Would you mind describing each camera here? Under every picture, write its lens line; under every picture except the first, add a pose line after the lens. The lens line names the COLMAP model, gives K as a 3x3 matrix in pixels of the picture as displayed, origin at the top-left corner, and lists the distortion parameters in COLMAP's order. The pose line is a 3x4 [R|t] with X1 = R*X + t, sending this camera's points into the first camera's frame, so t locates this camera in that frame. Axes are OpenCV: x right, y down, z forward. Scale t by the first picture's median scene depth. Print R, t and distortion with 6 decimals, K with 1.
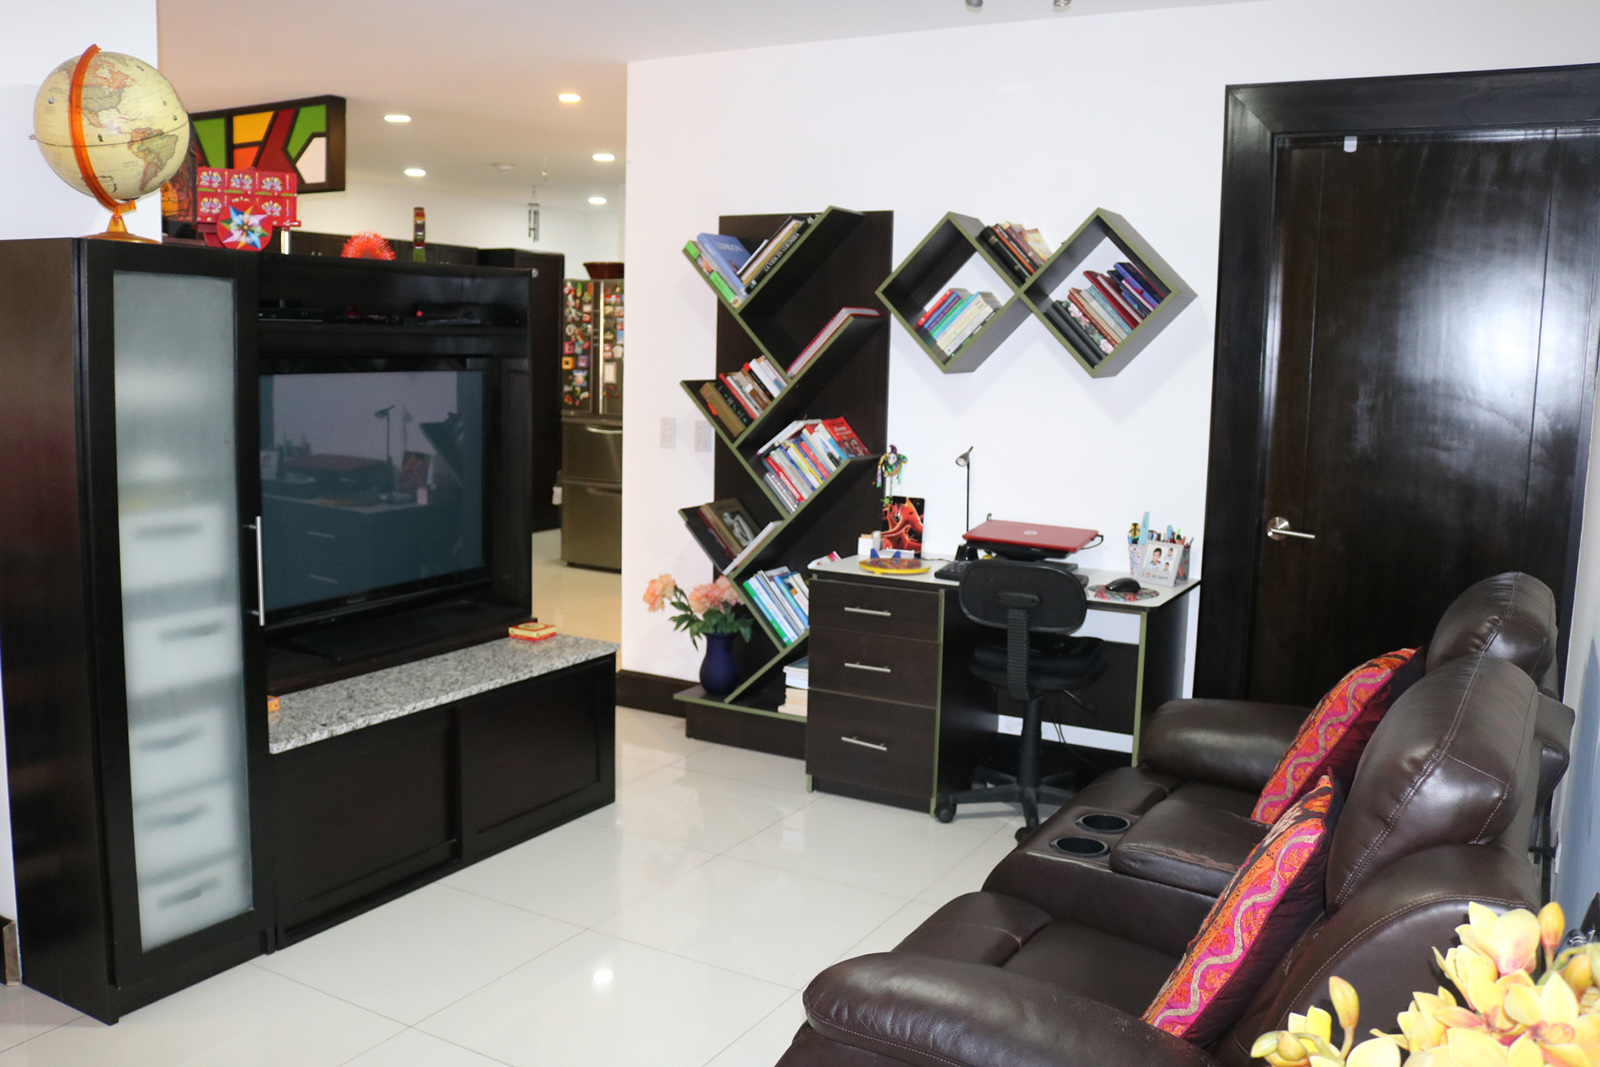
lens RADIAL K [[1312.6, 0, 782.5], [0, 1312.6, 529.1], [0, 0, 1]] dist [-0.167565, 0.140998]
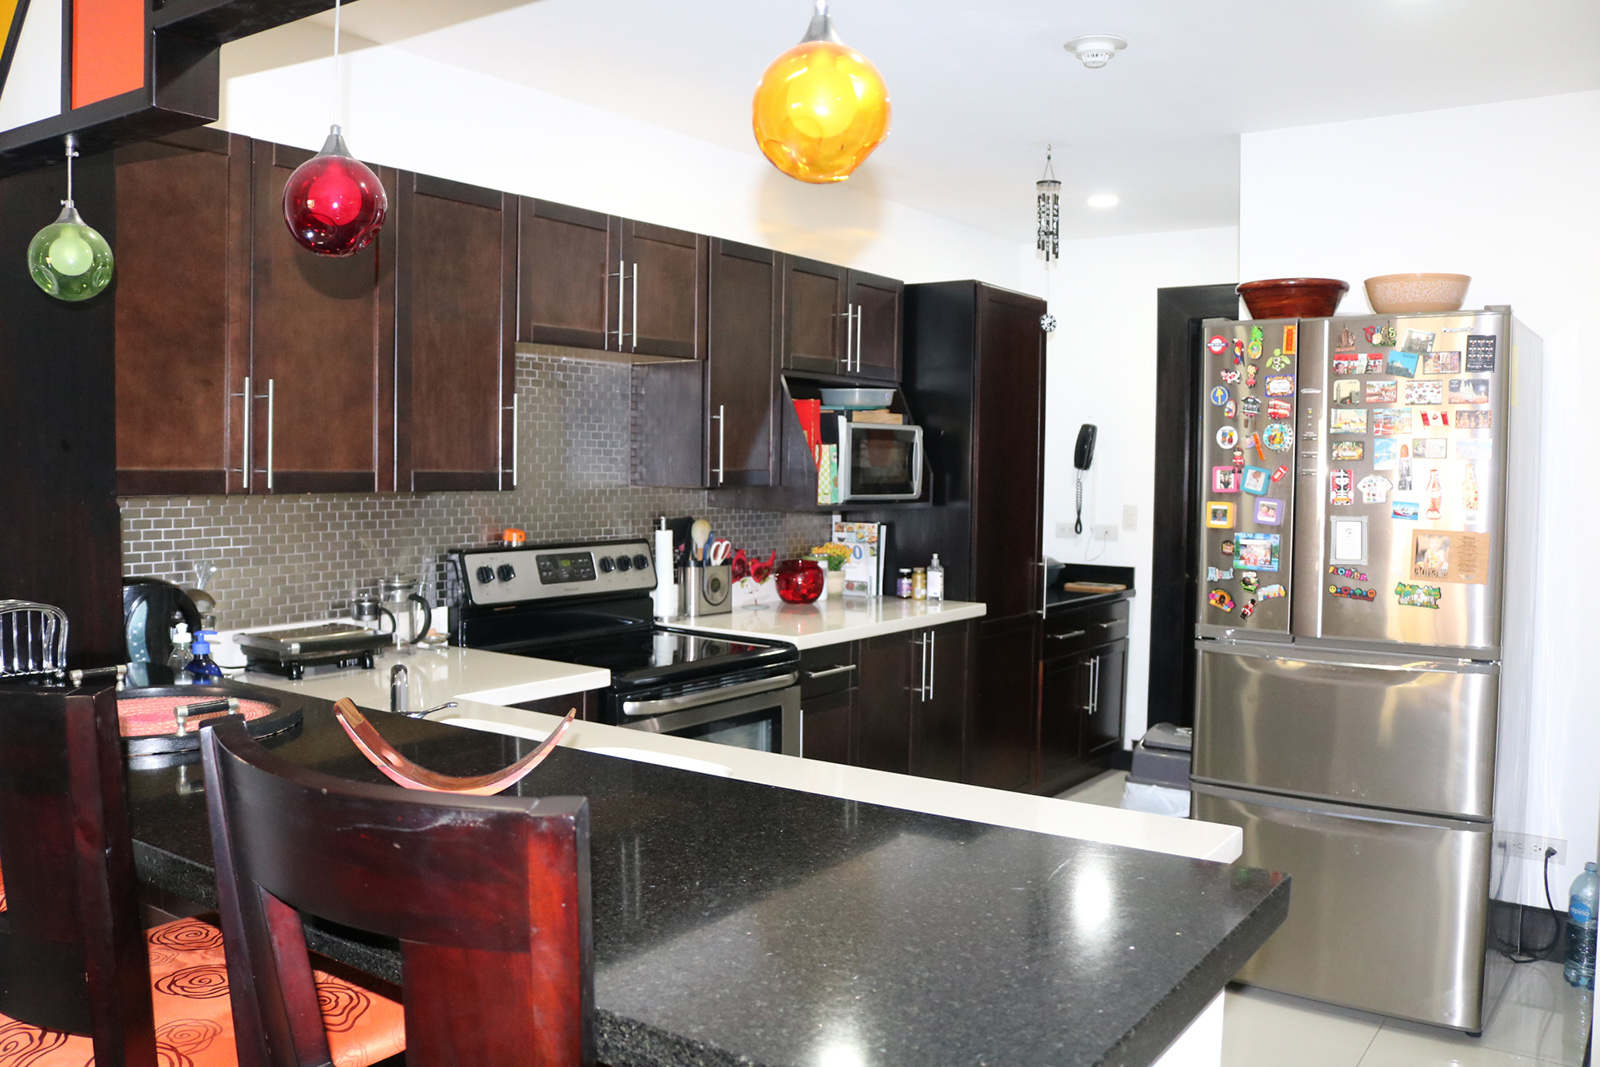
lens RADIAL K [[1312.6, 0, 782.5], [0, 1312.6, 529.1], [0, 0, 1]] dist [-0.167565, 0.140998]
pose [[0.992778, -0.002169, -0.119947, -0.261897], [-0.008986, 0.995683, -0.092380, -0.084128], [0.119630, 0.092791, 0.988473, 0.578408]]
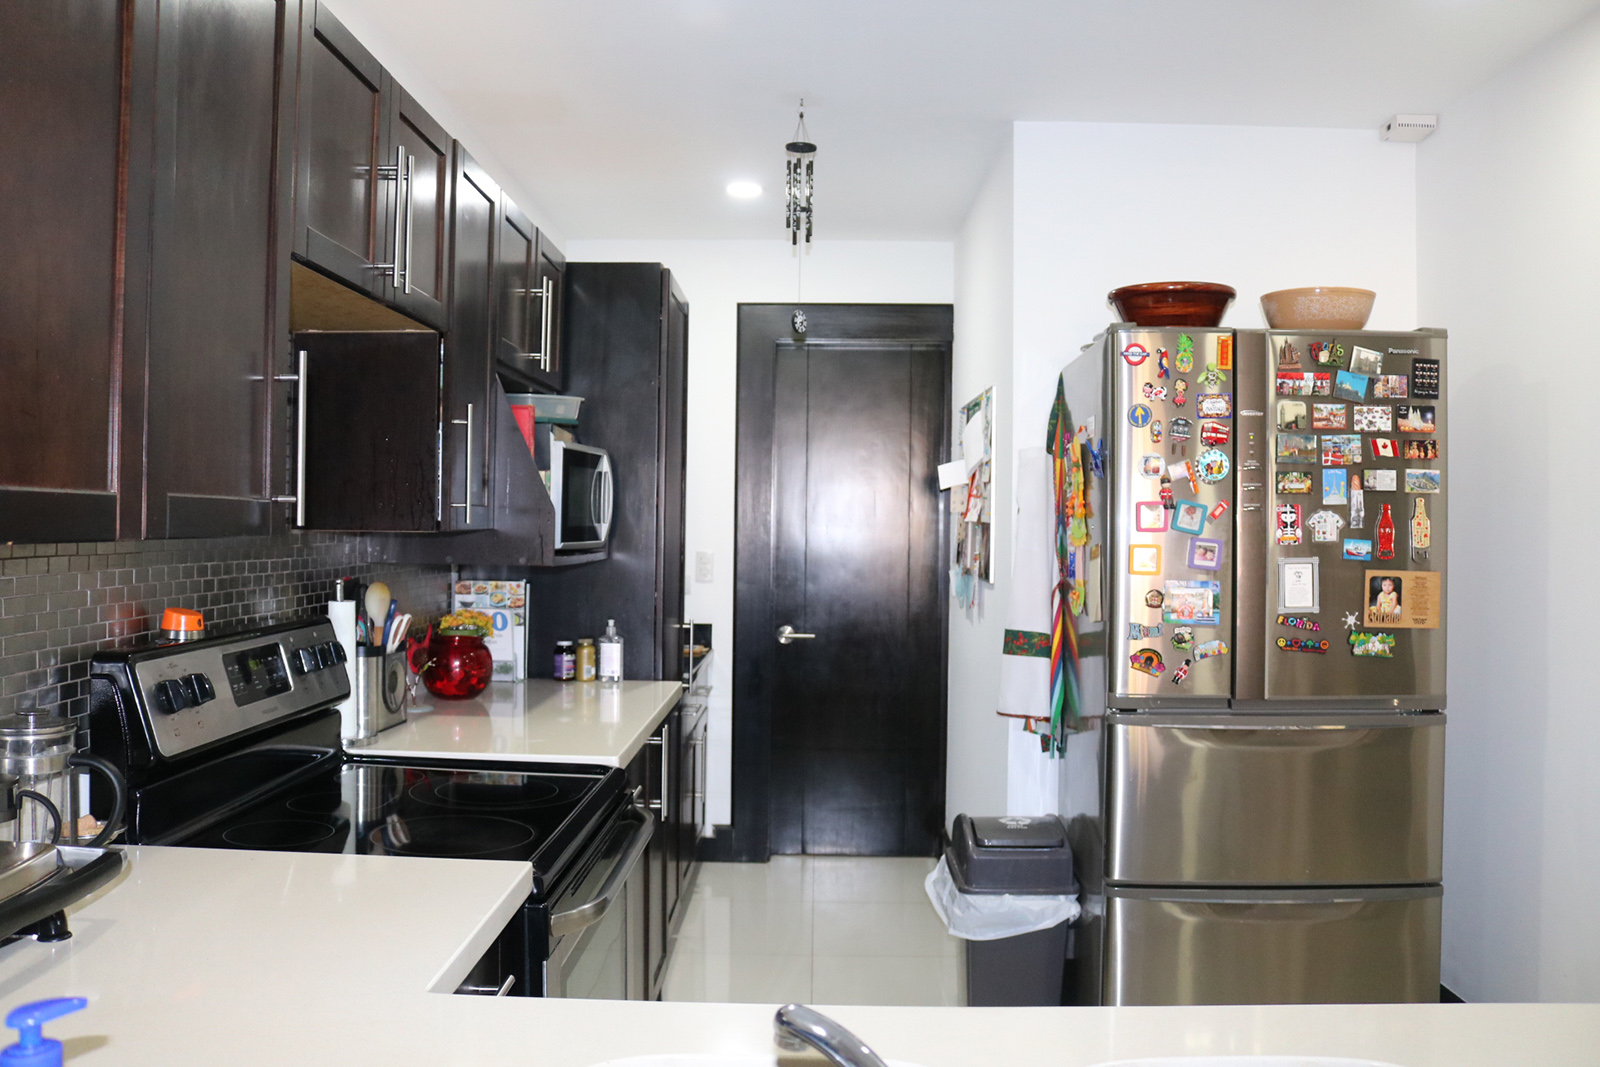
lens RADIAL K [[1312.6, 0, 782.5], [0, 1312.6, 529.1], [0, 0, 1]] dist [-0.167565, 0.140998]
pose [[0.885462, -0.011200, 0.464578, -0.423095], [0.070571, 0.991356, -0.110607, -0.105889], [-0.459323, 0.130724, 0.878598, 0.752978]]
